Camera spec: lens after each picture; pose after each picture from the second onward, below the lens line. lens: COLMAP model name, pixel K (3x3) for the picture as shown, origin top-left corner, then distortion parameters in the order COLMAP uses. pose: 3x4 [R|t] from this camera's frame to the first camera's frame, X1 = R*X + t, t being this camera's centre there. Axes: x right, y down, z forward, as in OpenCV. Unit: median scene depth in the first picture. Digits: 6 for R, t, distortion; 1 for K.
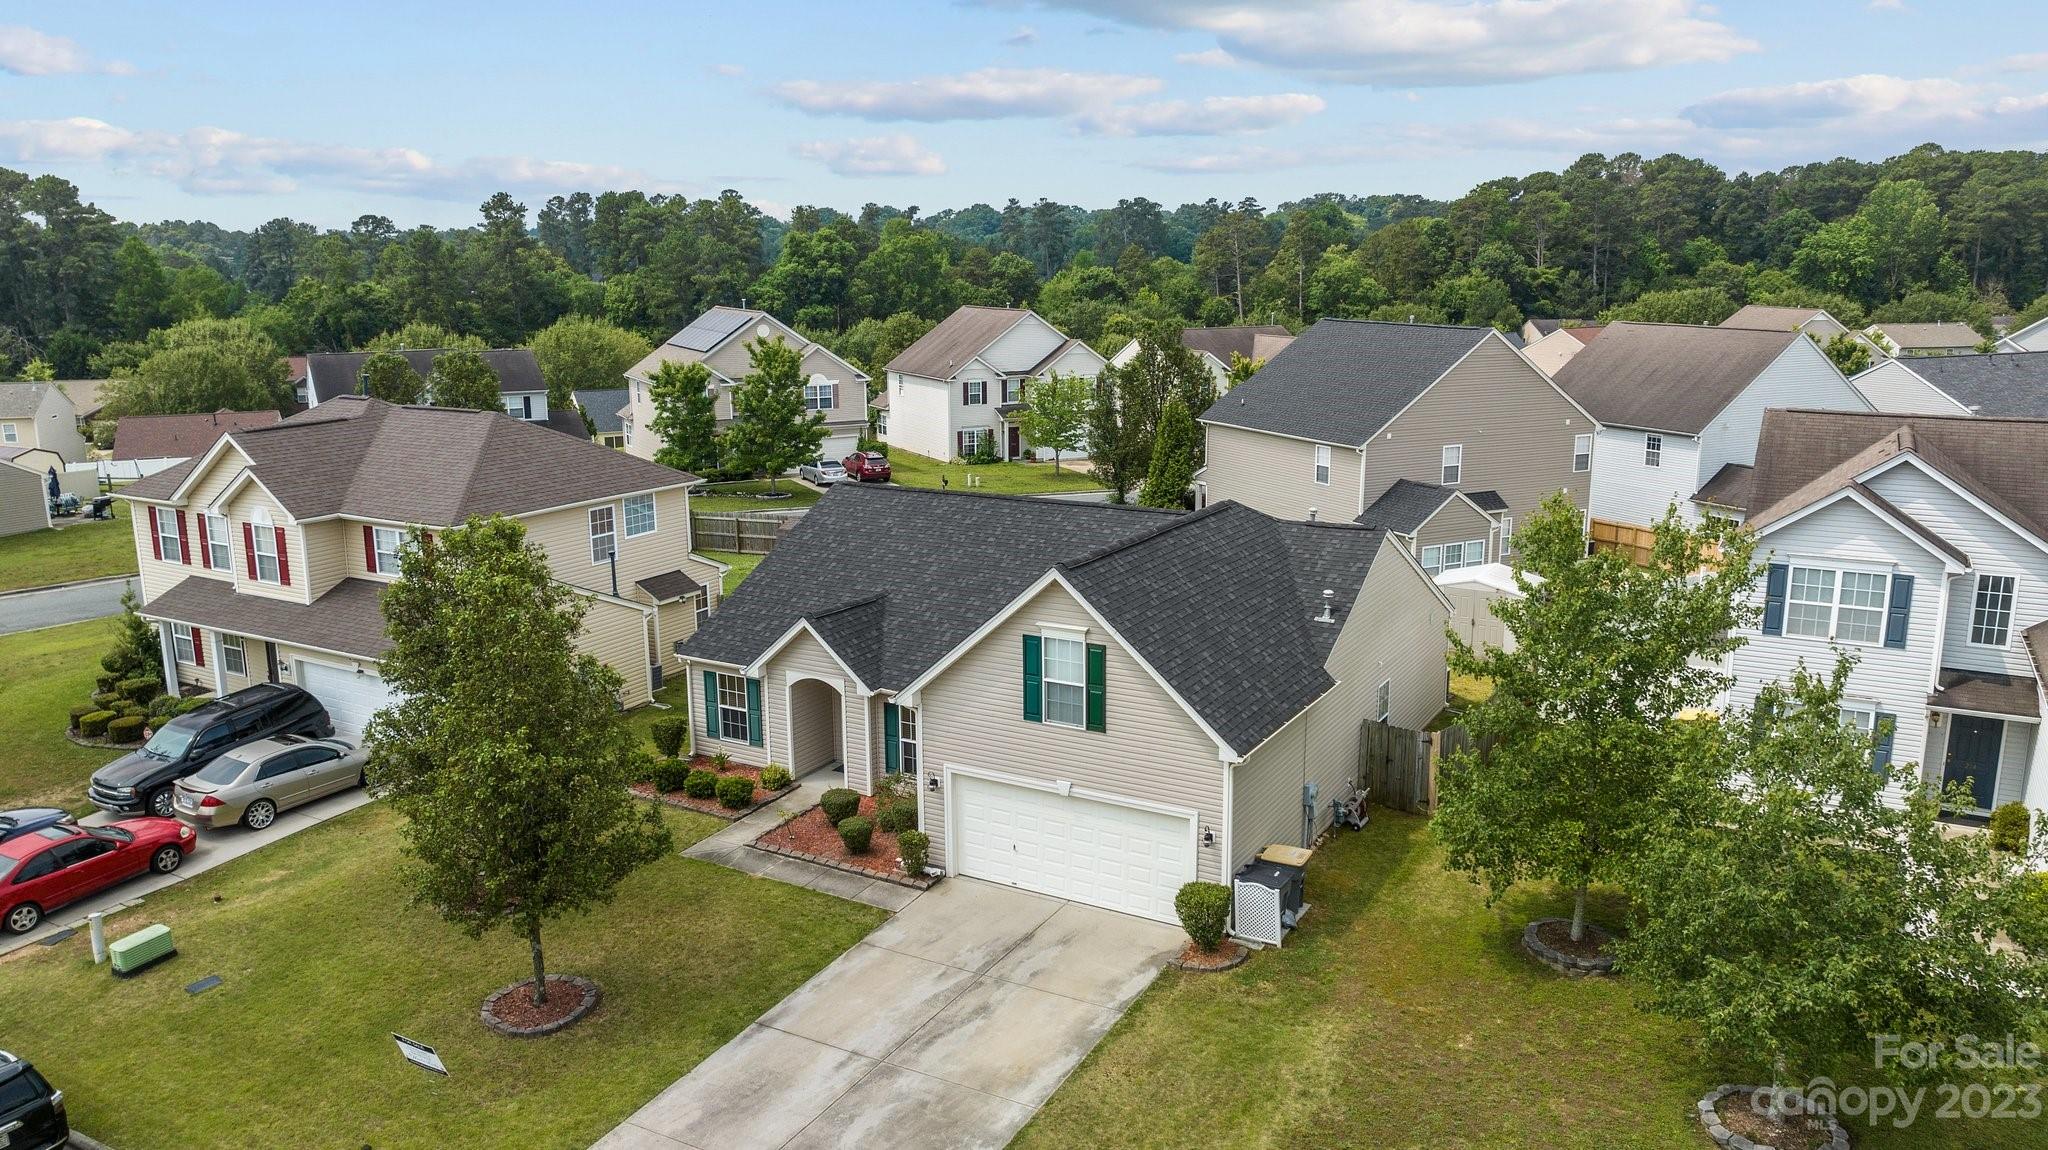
lens RADIAL K [[1475.1, 0, 1019.0], [0, 1475.1, 572.4], [0, 0, 1]] dist [-0.016608, -0.001703]
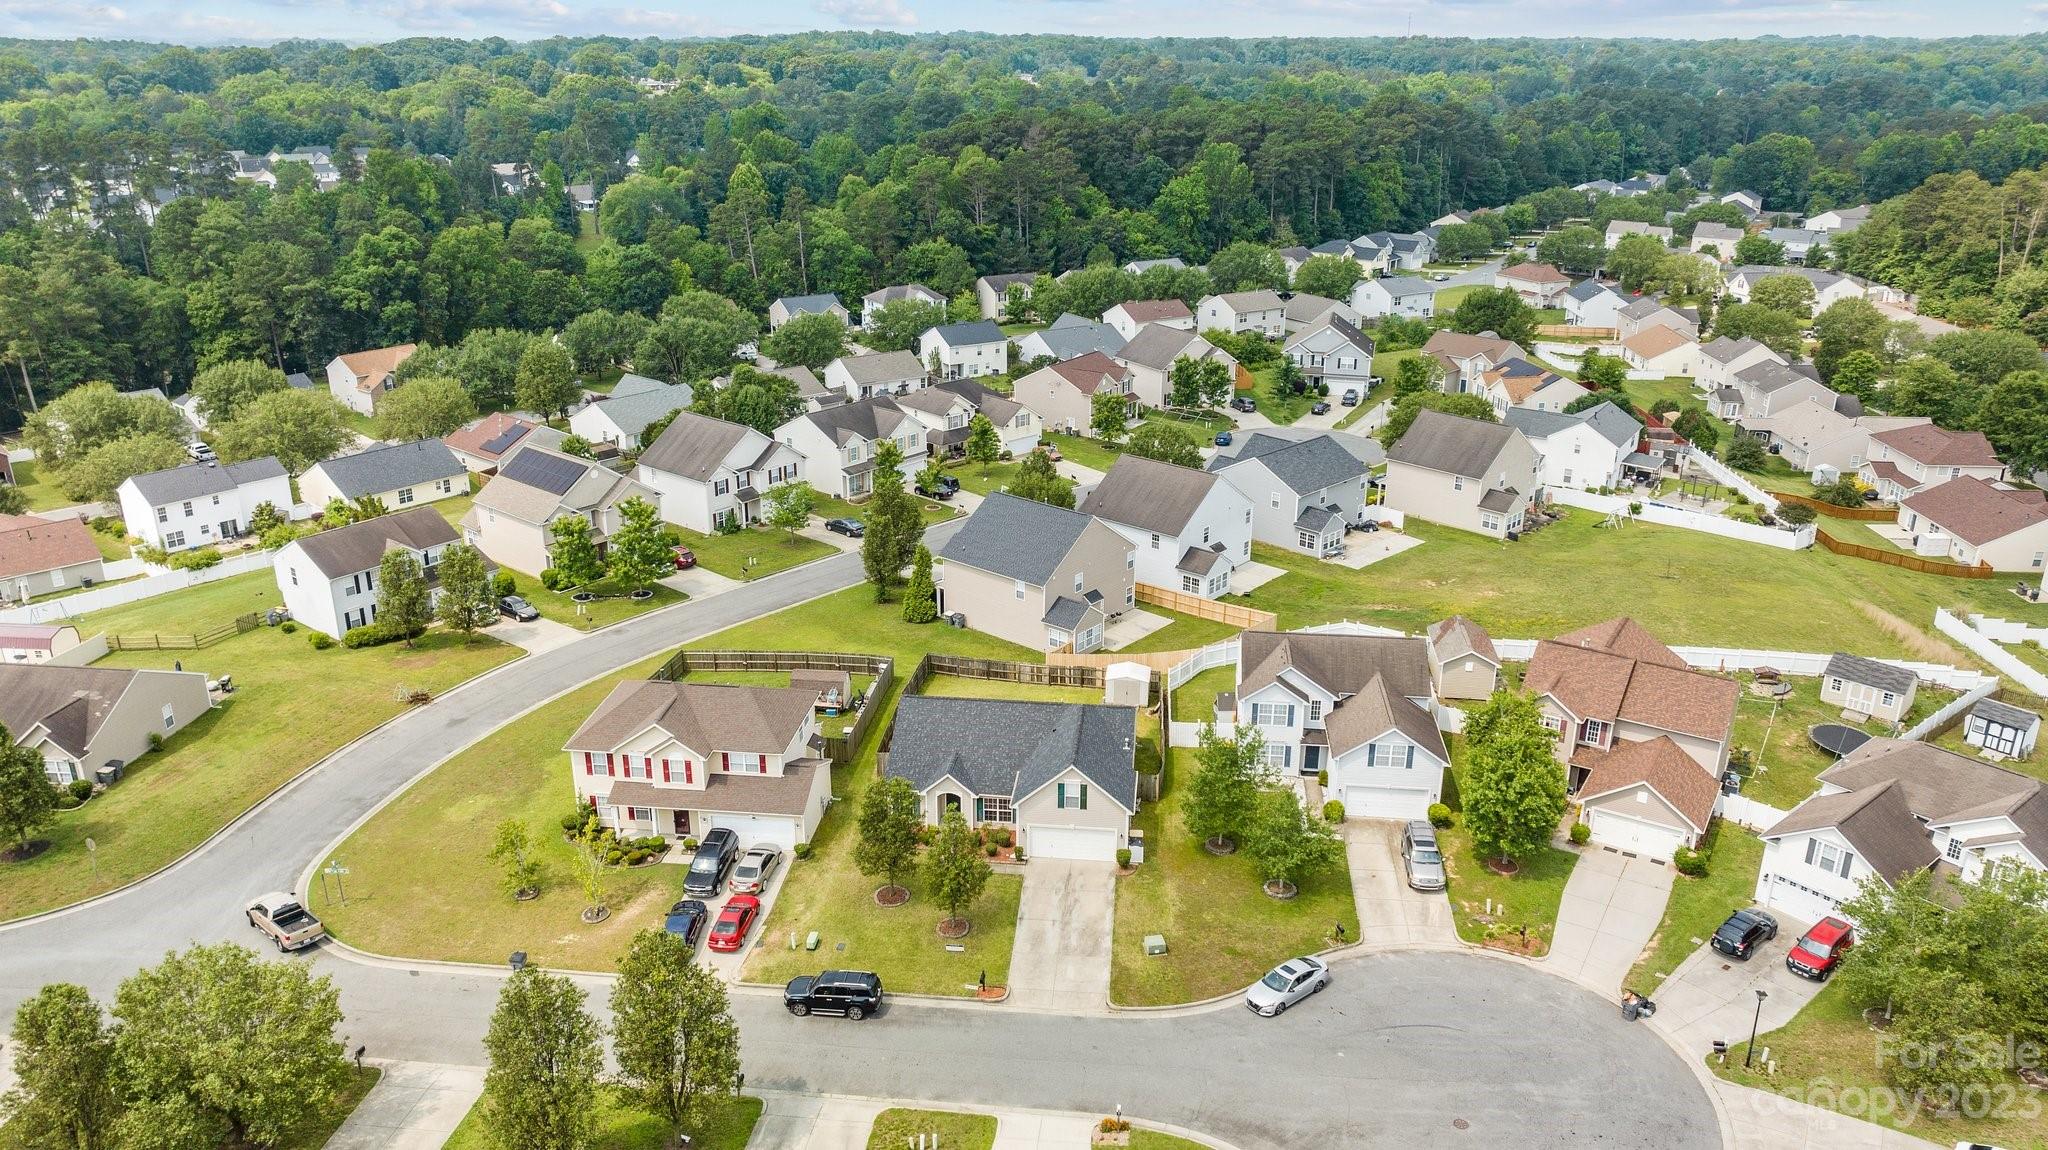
lens RADIAL K [[1448.1, 0, 1020.8], [0, 1448.1, 572.4], [0, 0, 1]] dist [-0.030360, 0.025561]
pose [[0.915016, -0.129272, 0.382144, -1.184015], [0.074615, 0.985156, 0.154599, -0.878430], [-0.396456, -0.112947, 0.911079, -1.721932]]
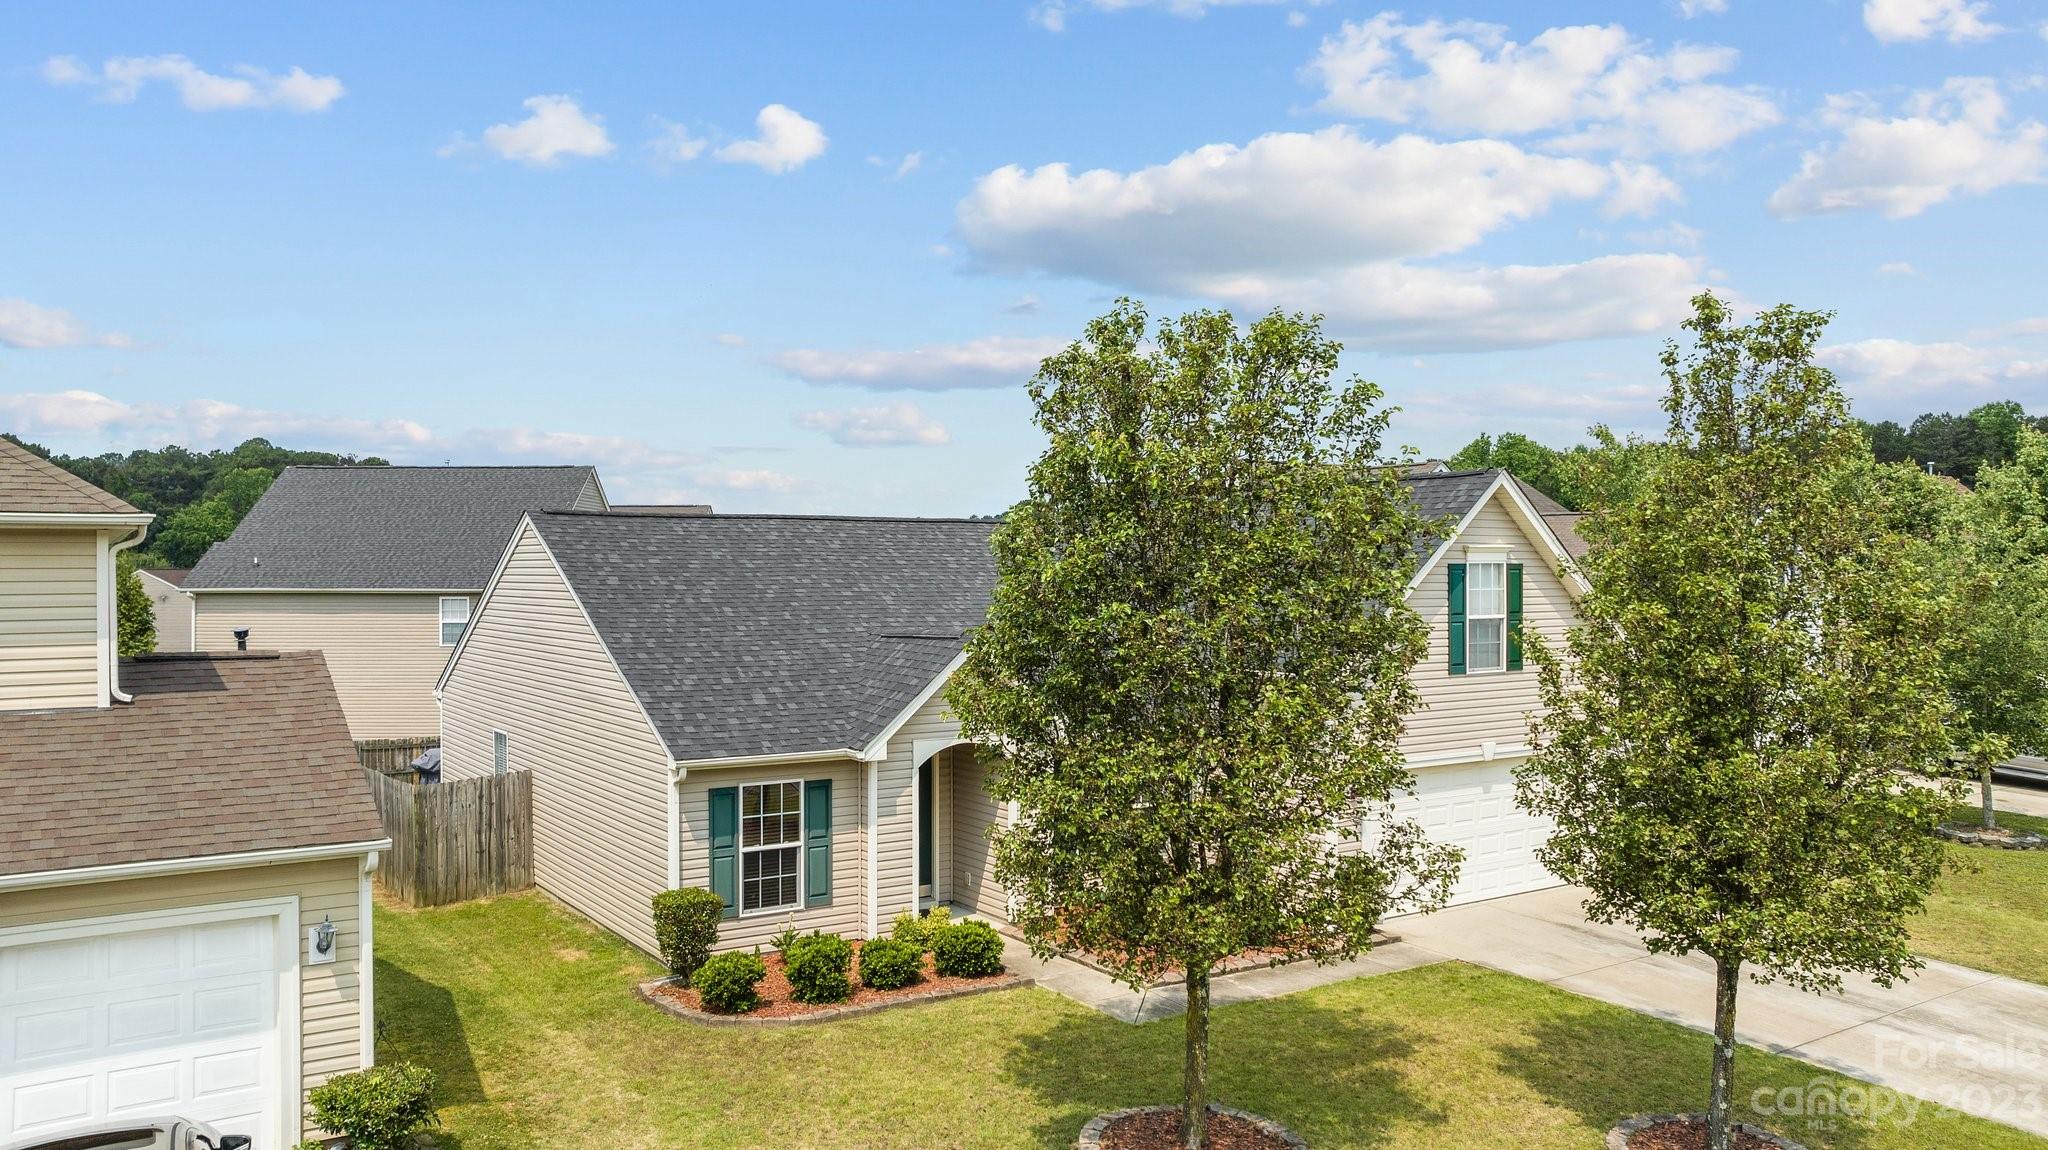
lens RADIAL K [[1502.4, 0, 1021.7], [0, 1502.4, 571.2], [0, 0, 1]] dist [-0.031943, 0.030837]
pose [[0.443972, 0.008952, 0.895996, -0.823390], [0.186673, 0.977086, -0.102259, 0.085165], [-0.876380, 0.212658, 0.432128, 0.843022]]
